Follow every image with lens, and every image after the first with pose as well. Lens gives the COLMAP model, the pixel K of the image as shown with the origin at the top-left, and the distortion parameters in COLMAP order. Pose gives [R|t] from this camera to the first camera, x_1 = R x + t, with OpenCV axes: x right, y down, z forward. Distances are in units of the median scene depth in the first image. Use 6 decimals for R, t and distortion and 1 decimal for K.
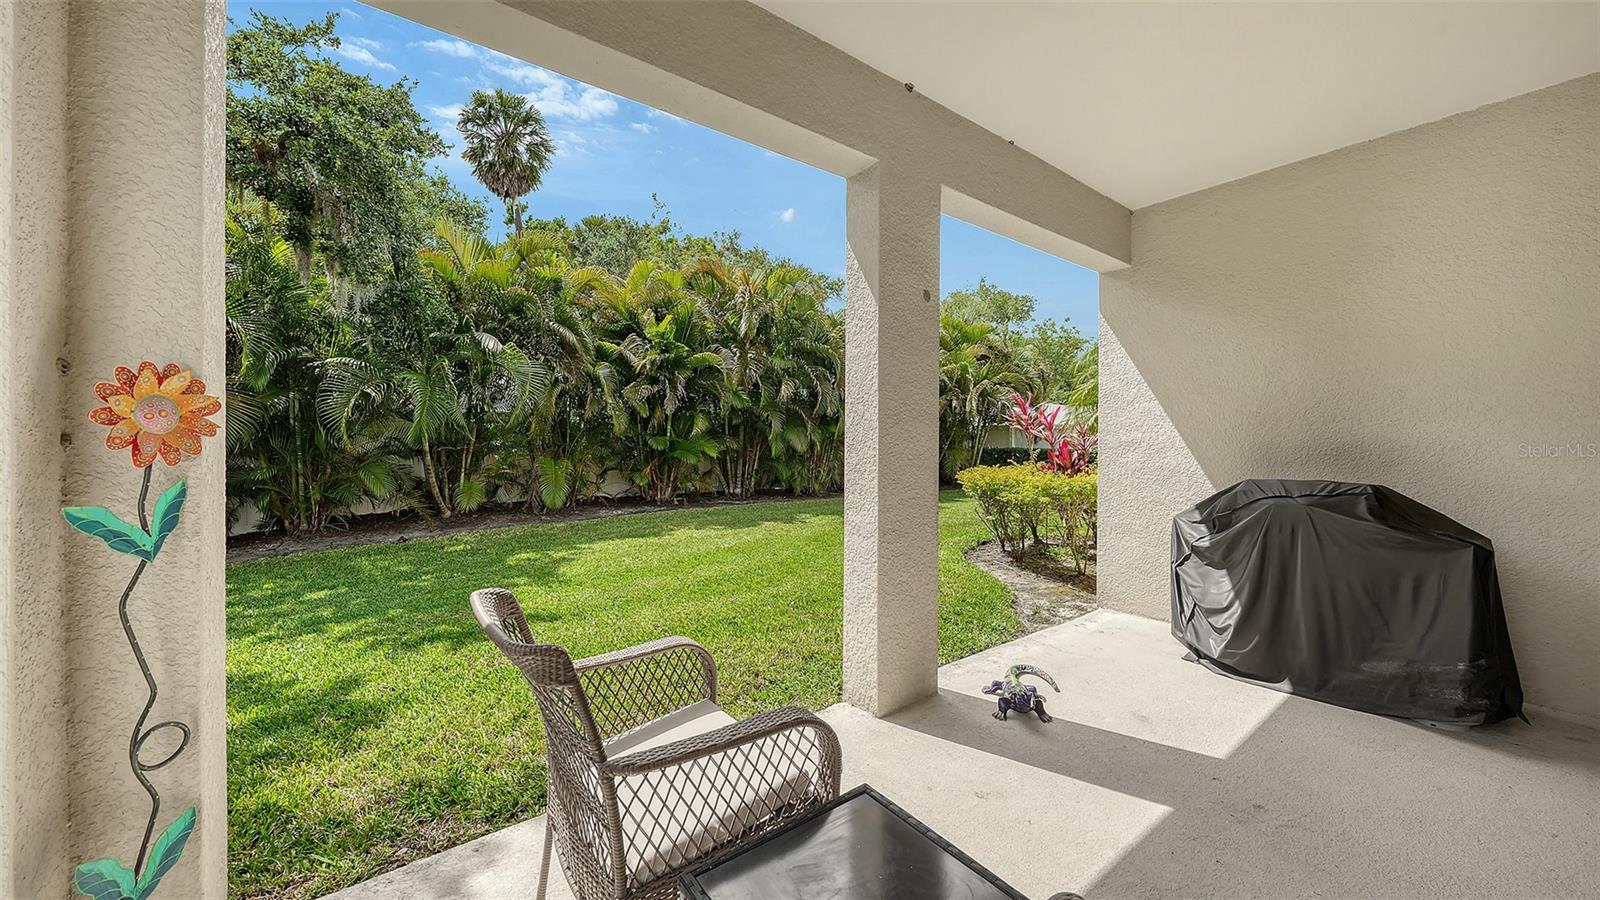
lens RADIAL K [[554.0, 0, 798.8], [0, 554.0, 443.5], [0, 0, 1]] dist [-0.000518, -0.000147]
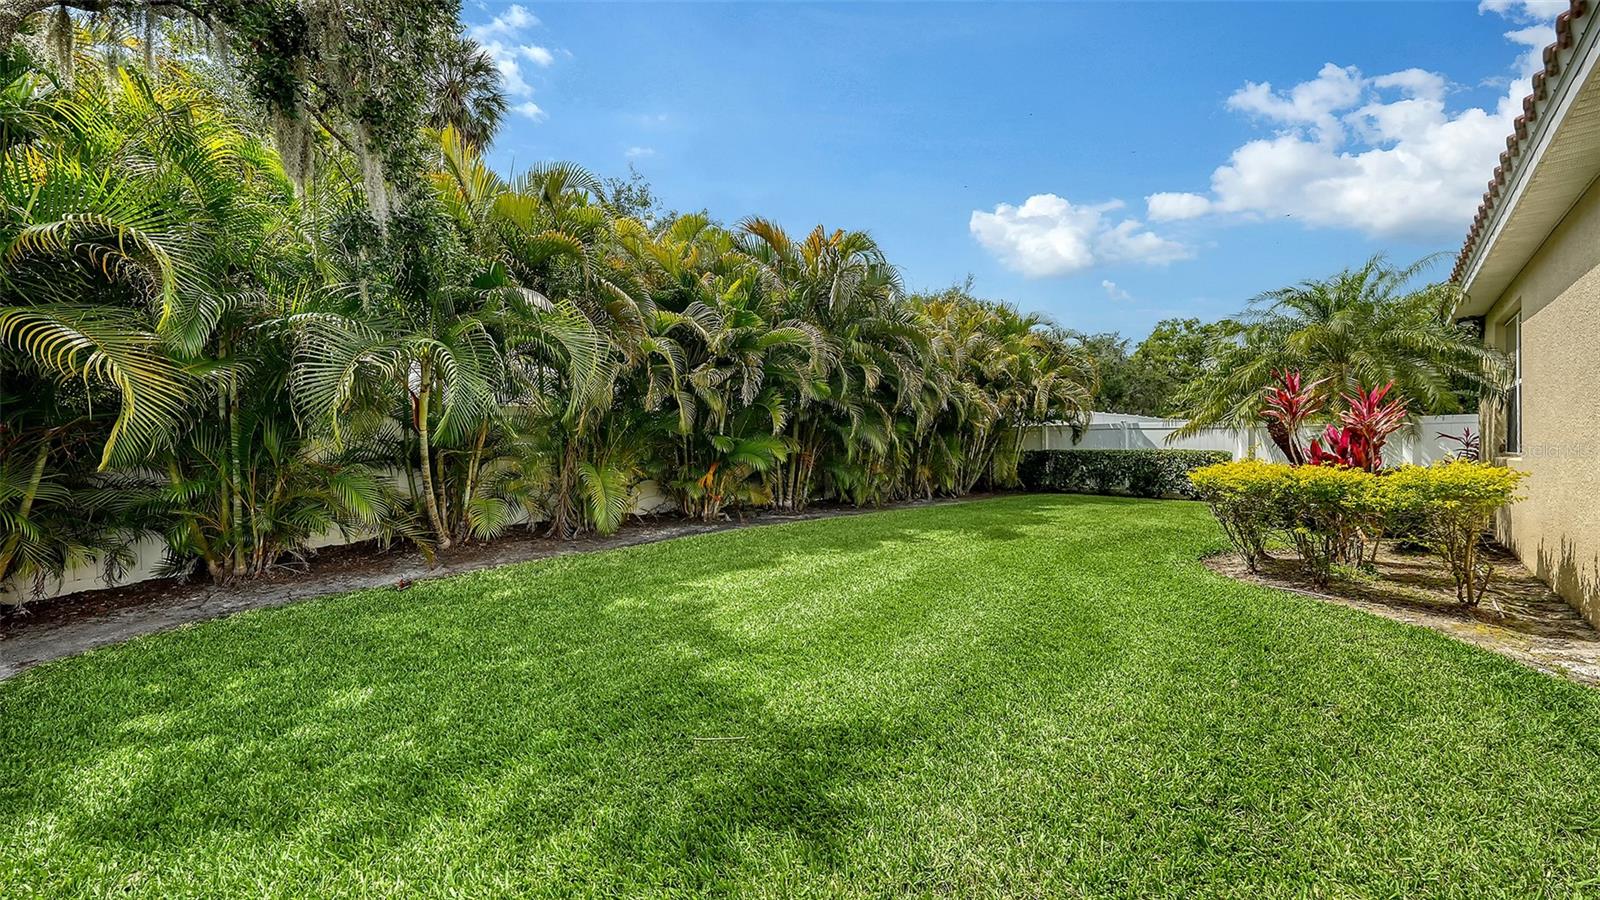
lens RADIAL K [[573.4, 0, 800.0], [0, 573.4, 450.0], [0, 0, 1]] dist [-0.004894, 0.000134]
pose [[0.993552, -0.011729, 0.112767, -0.250384], [0.012287, 0.999915, -0.004251, 0.013105], [-0.112708, 0.005609, 0.993612, 0.196577]]
